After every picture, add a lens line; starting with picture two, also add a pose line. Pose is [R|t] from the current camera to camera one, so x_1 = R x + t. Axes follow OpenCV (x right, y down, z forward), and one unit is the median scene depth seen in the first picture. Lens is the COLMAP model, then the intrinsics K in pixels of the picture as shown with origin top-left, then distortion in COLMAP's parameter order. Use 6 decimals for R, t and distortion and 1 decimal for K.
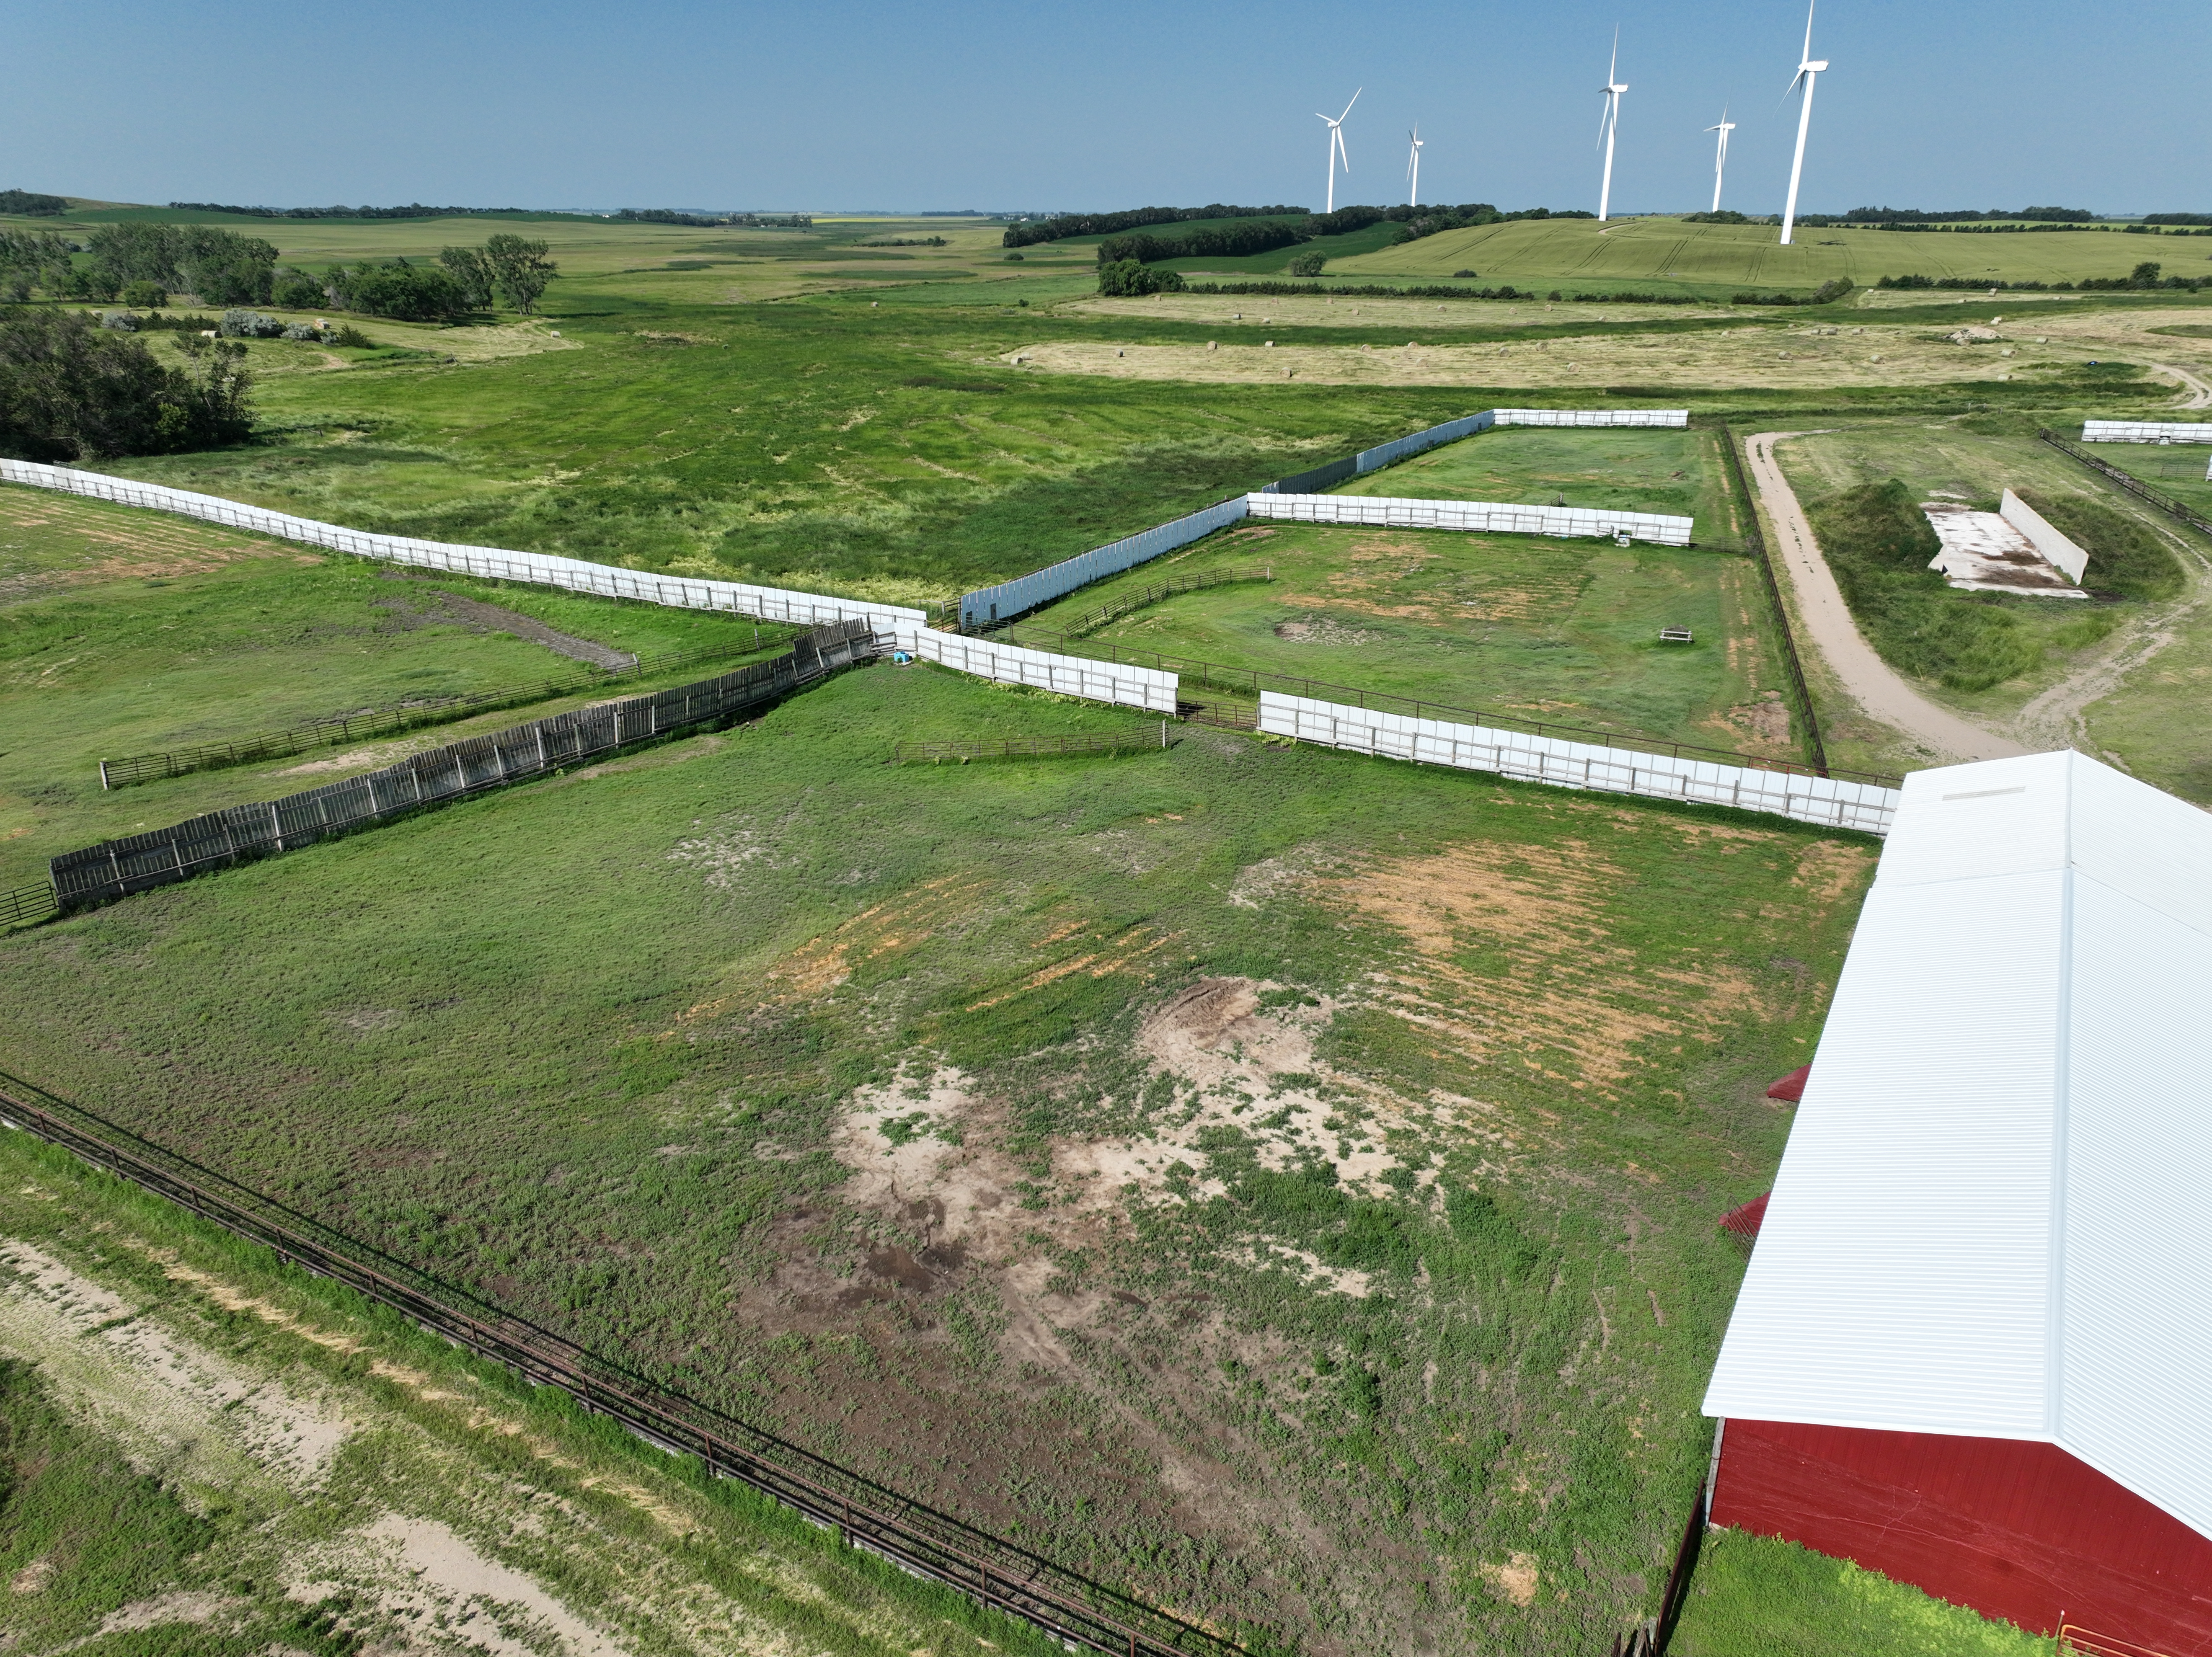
lens RADIAL K [[1542.5, 0, 1107.2], [0, 1542.5, 829.0], [0, 0, 1]] dist [0.006370, 0.005628]
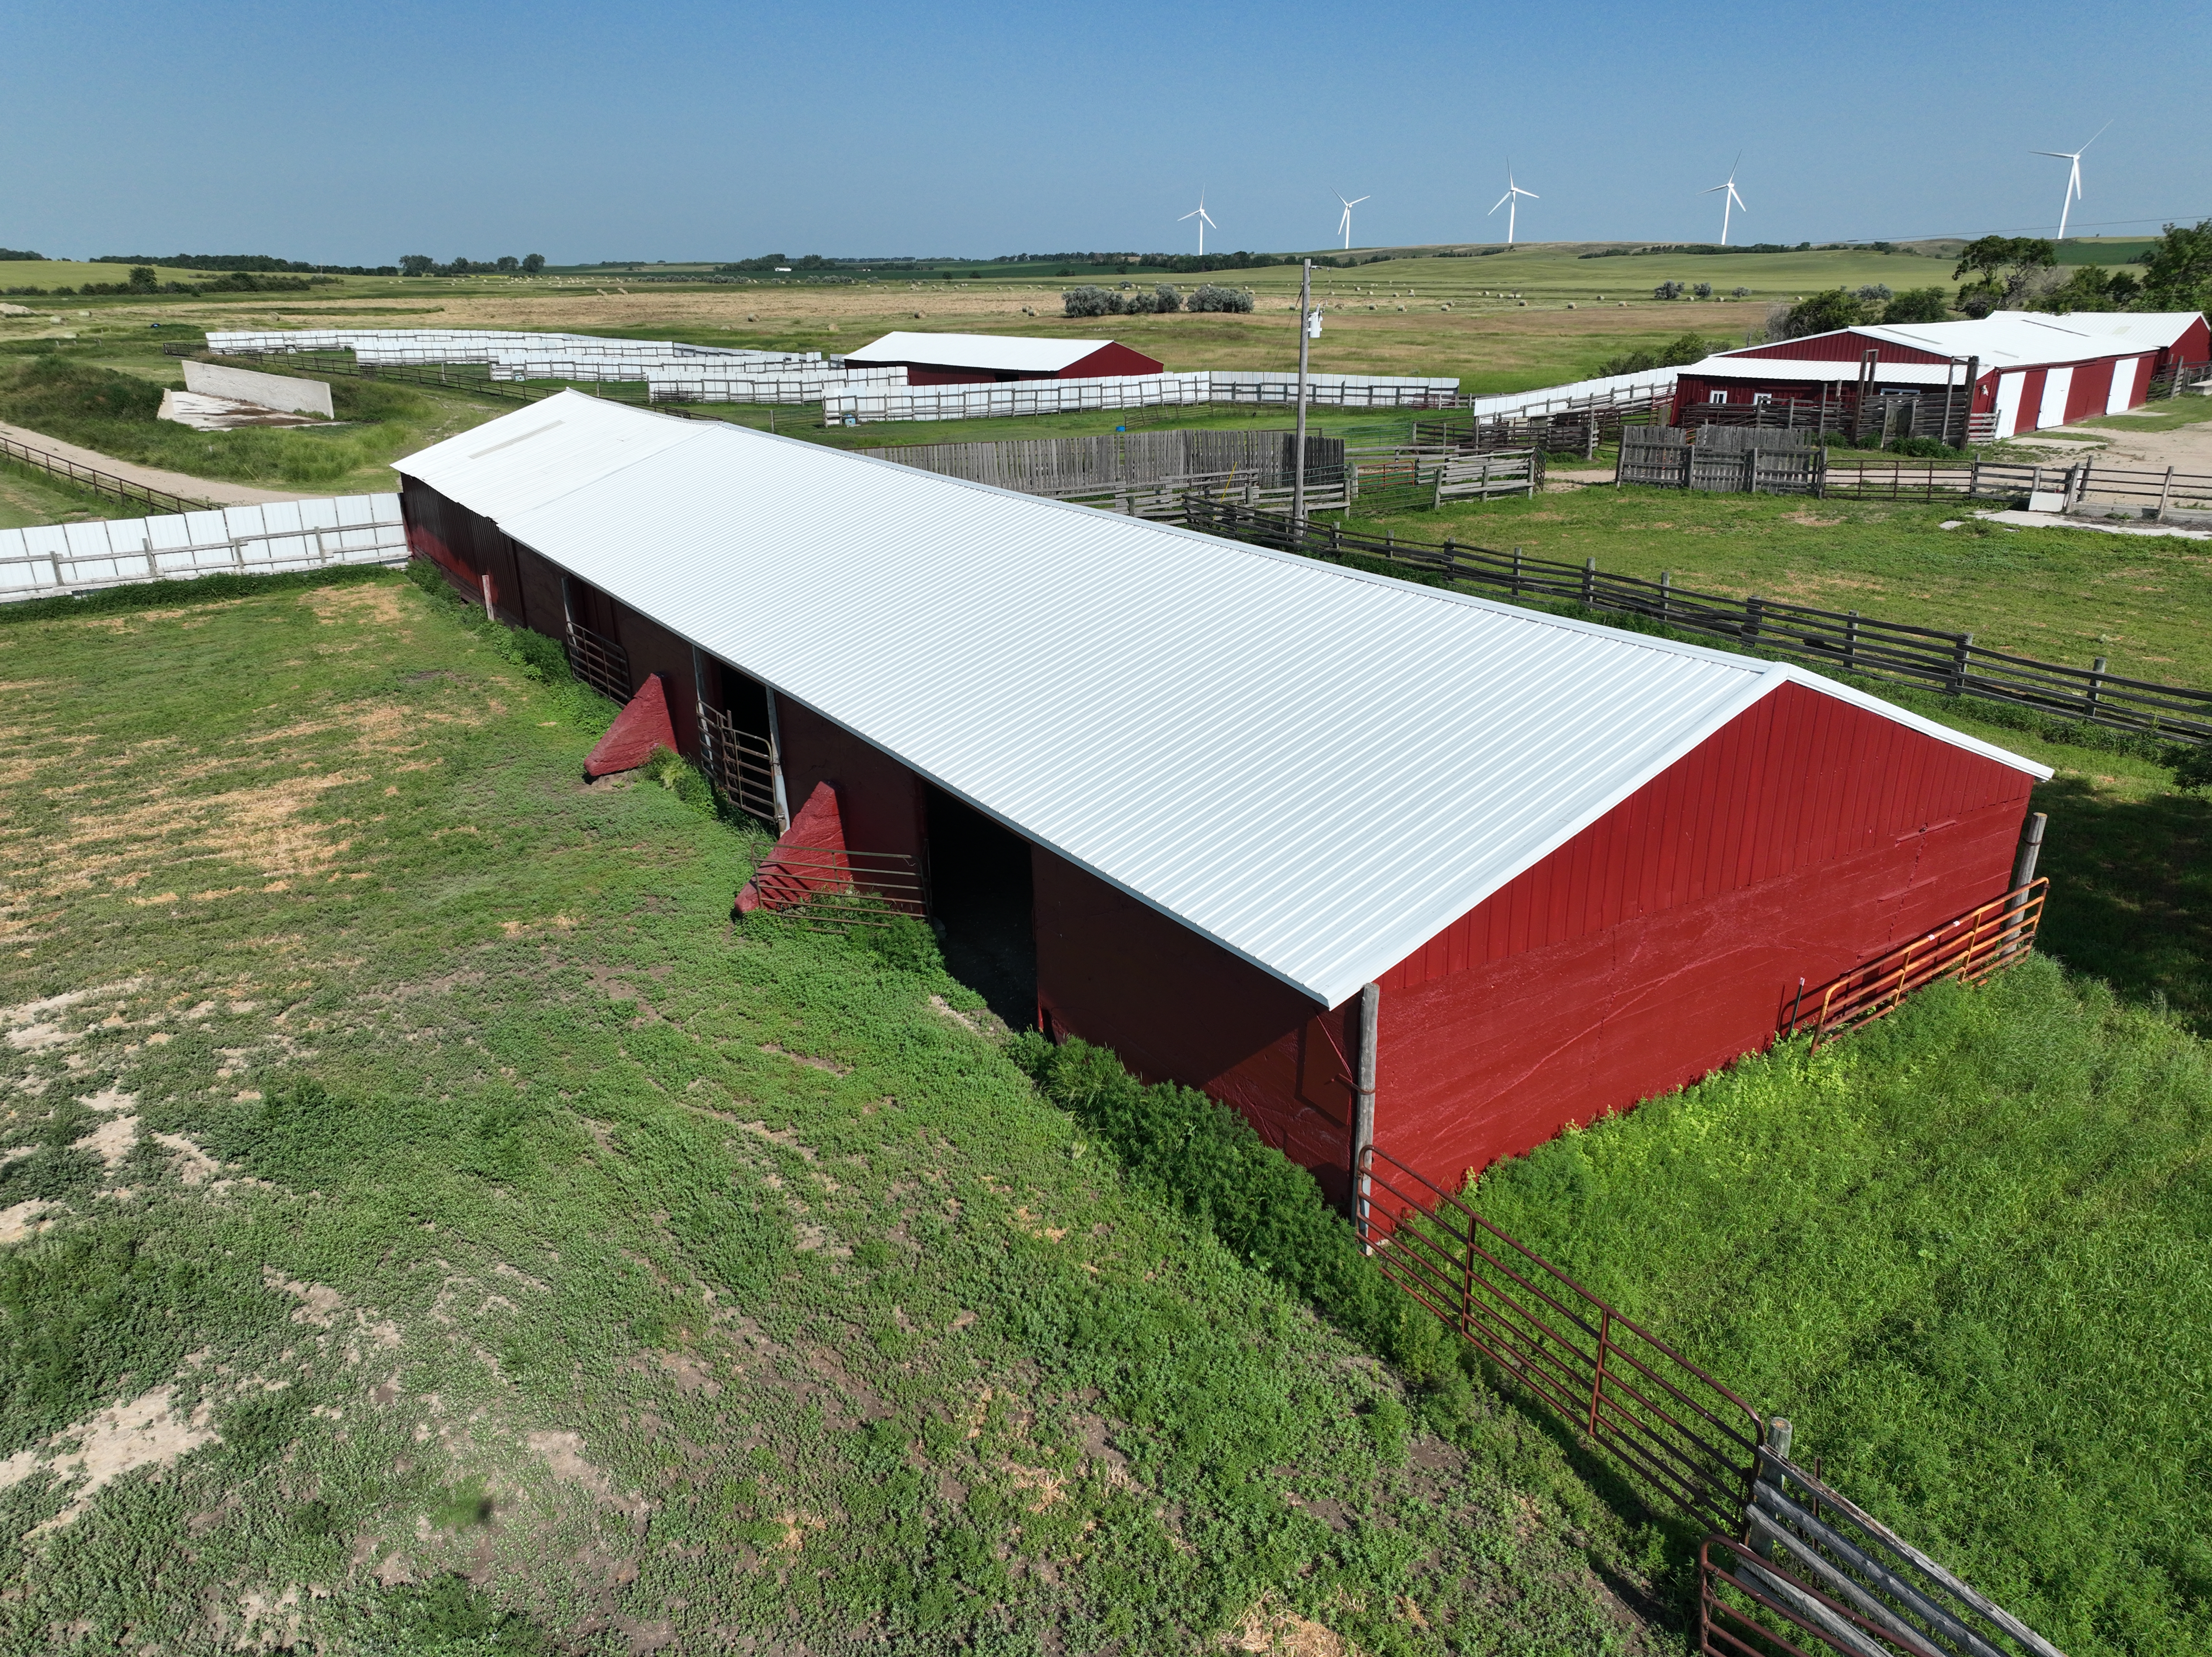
lens RADIAL K [[1542.5, 0, 1108.0], [0, 1542.5, 828.4], [0, 0, 1]] dist [0.006370, 0.005628]
pose [[0.446907, -0.303426, 0.841550, 0.013984], [0.328146, 0.930750, 0.161325, 0.156869], [-0.832223, 0.204054, 0.515526, 0.525651]]
